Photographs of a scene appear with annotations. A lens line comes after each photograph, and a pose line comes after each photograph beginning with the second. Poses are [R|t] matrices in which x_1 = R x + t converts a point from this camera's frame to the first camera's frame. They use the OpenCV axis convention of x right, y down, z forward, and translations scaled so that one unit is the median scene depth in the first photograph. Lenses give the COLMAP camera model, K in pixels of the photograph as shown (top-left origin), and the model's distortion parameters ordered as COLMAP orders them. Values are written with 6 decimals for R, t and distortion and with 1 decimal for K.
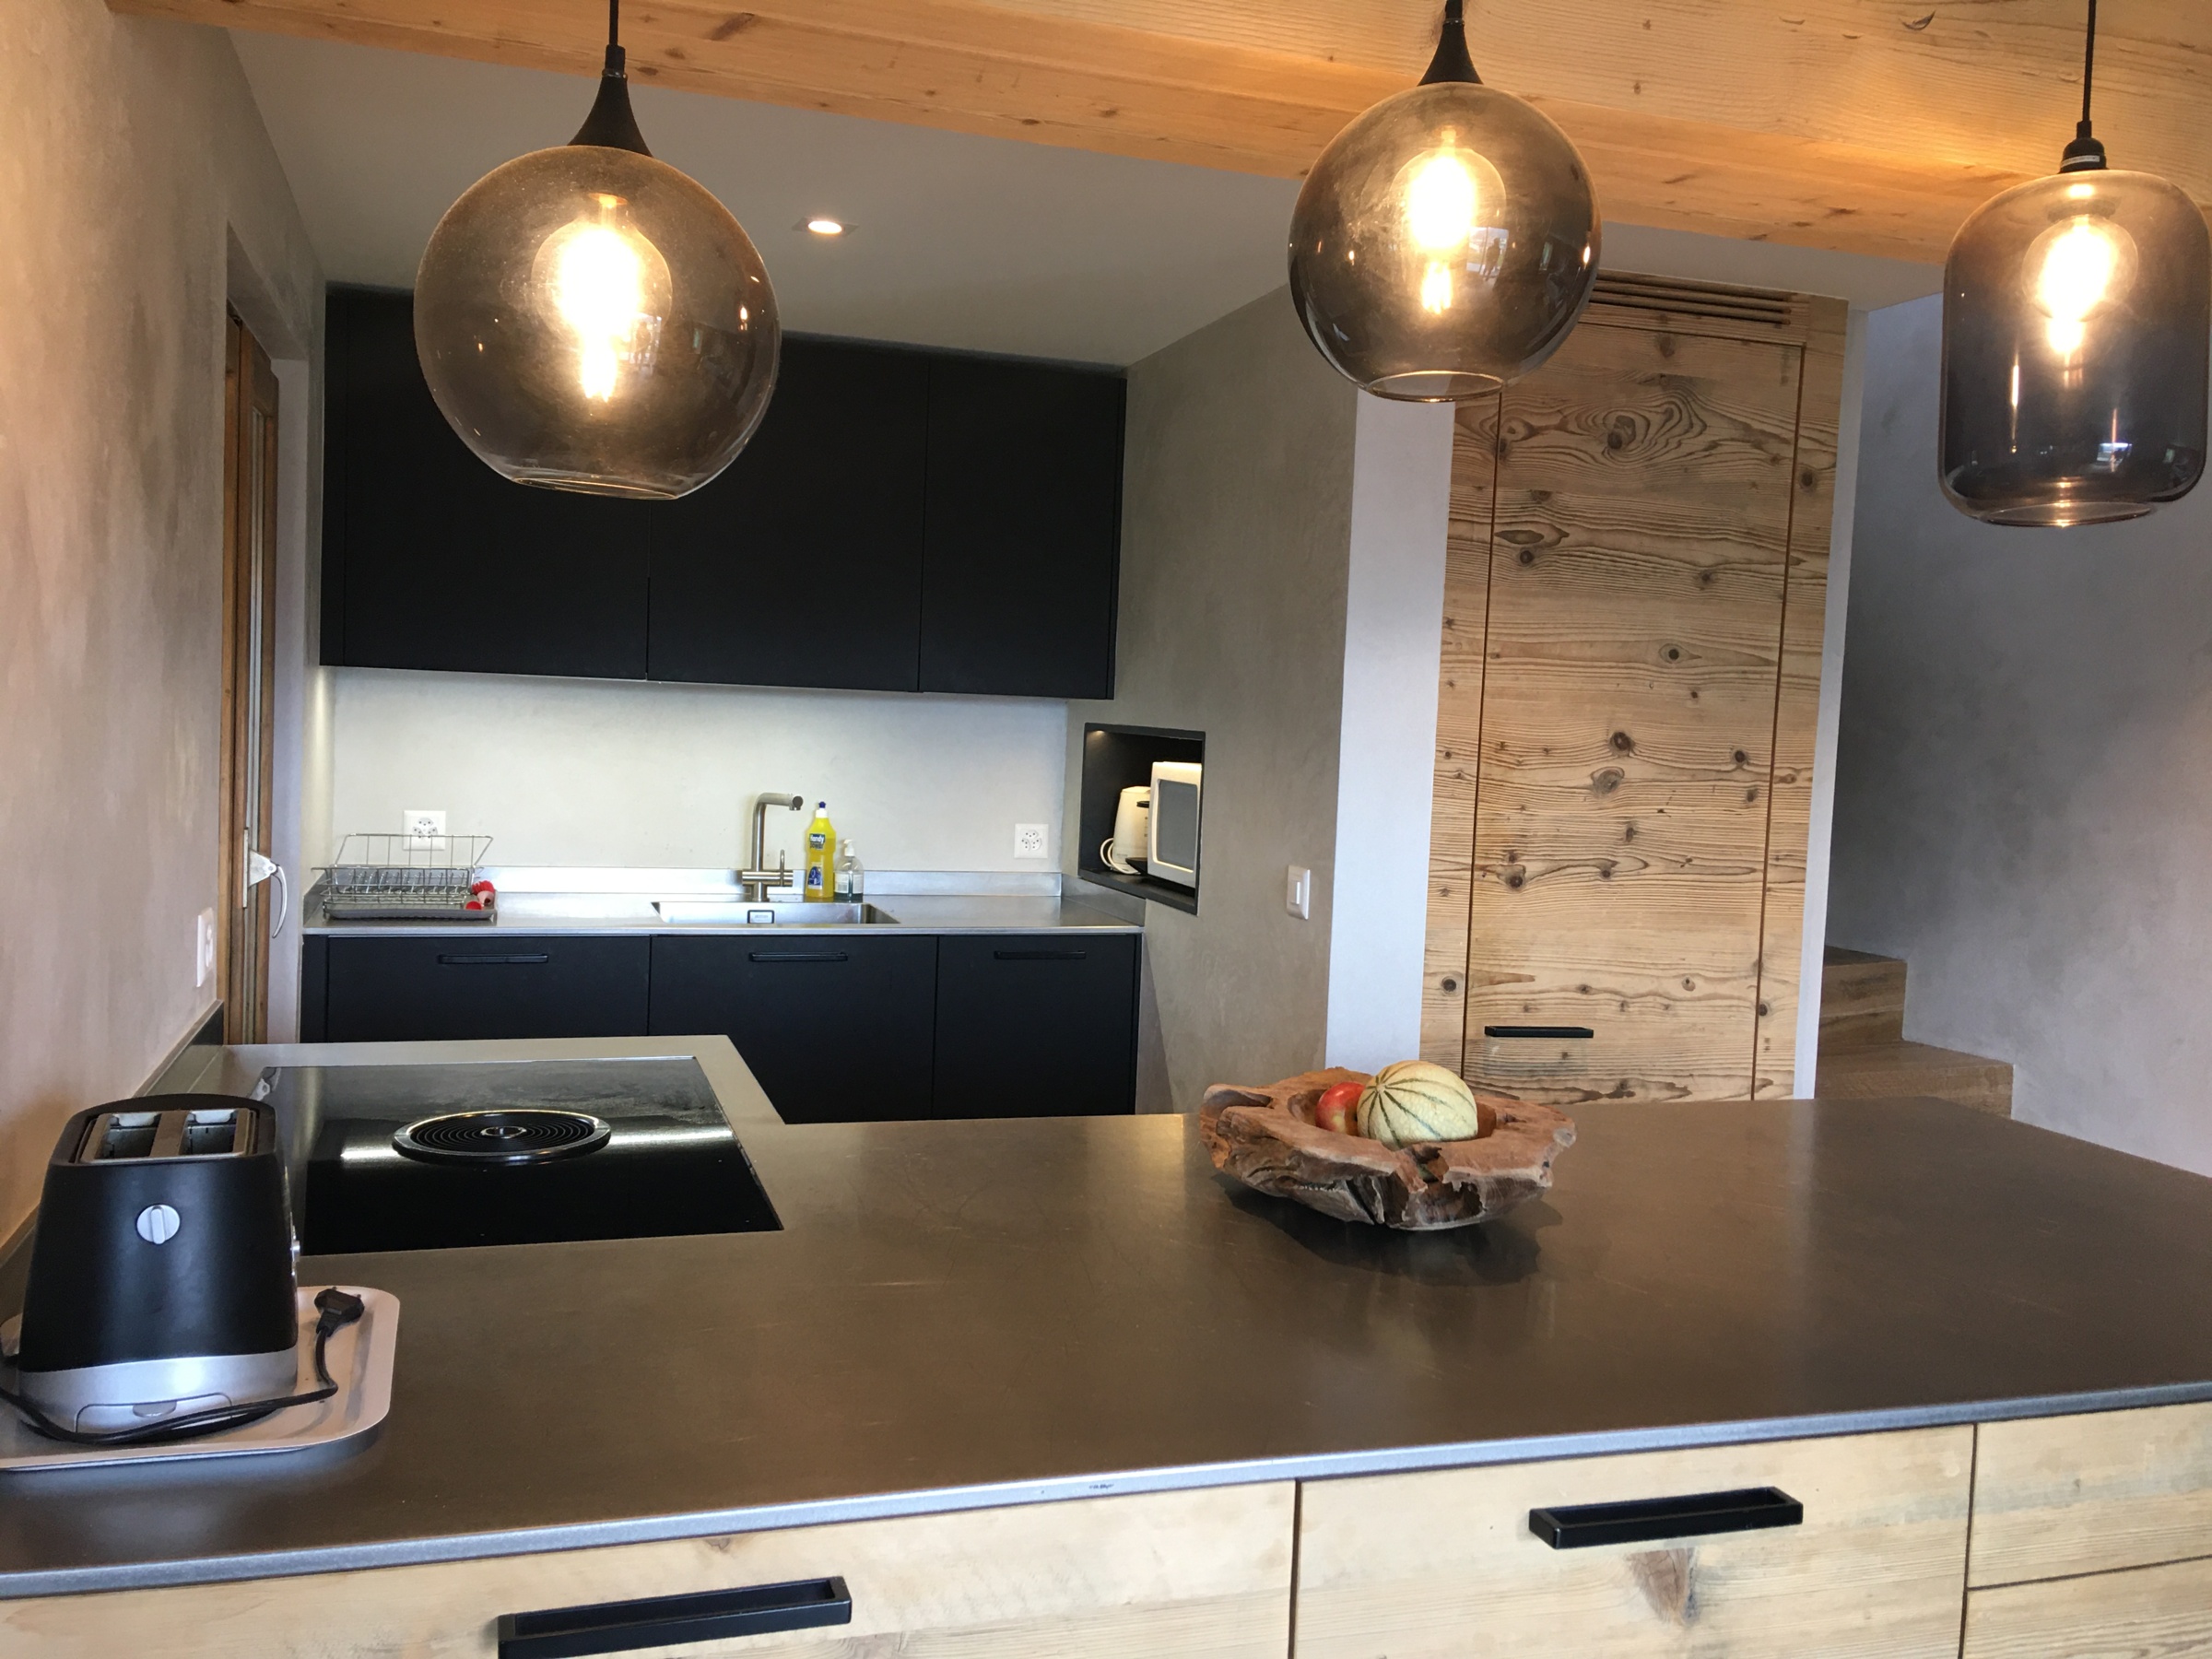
lens RADIAL K [[1844.9, 0, 1106.0], [0, 1844.9, 829.5], [0, 0, 1]] dist [0.120332, -0.178130]
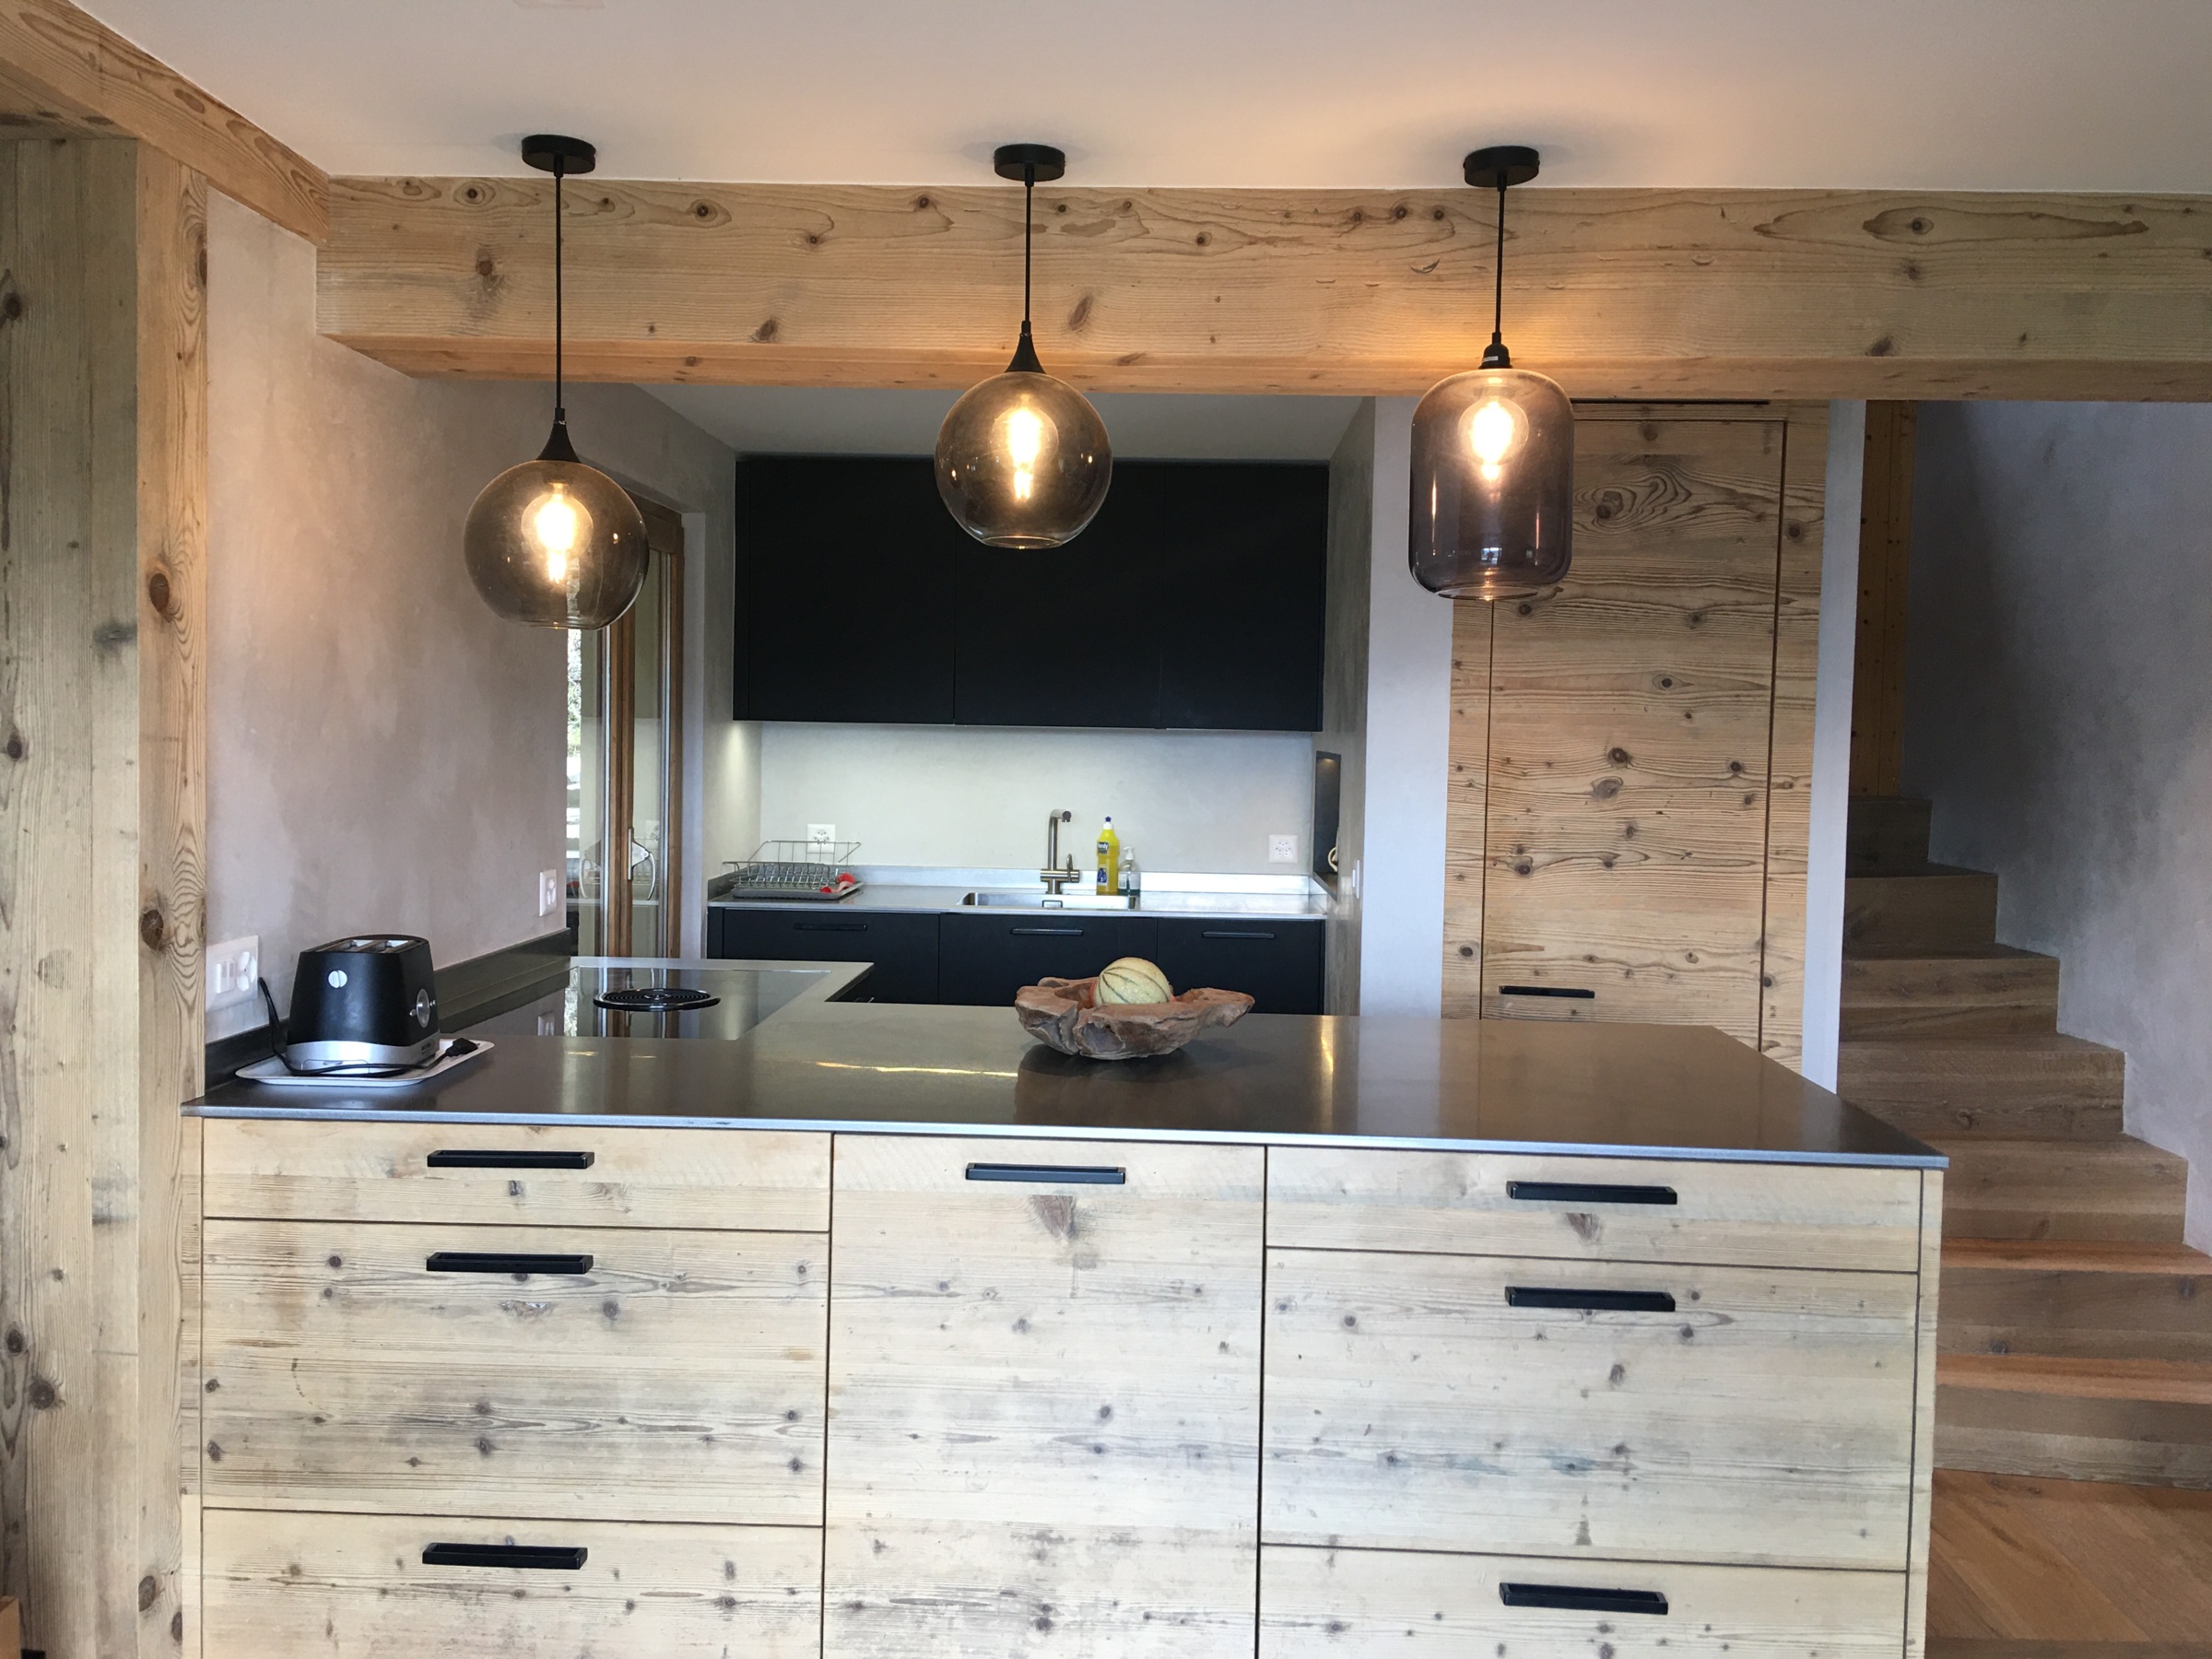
lens RADIAL K [[1844.9, 0, 1106.0], [0, 1844.9, 829.5], [0, 0, 1]] dist [0.120332, -0.178130]
pose [[0.939503, -0.004147, -0.342515, 0.378128], [-0.003521, 0.999757, -0.021764, 0.028832], [0.342522, 0.021653, 0.939260, -0.259261]]
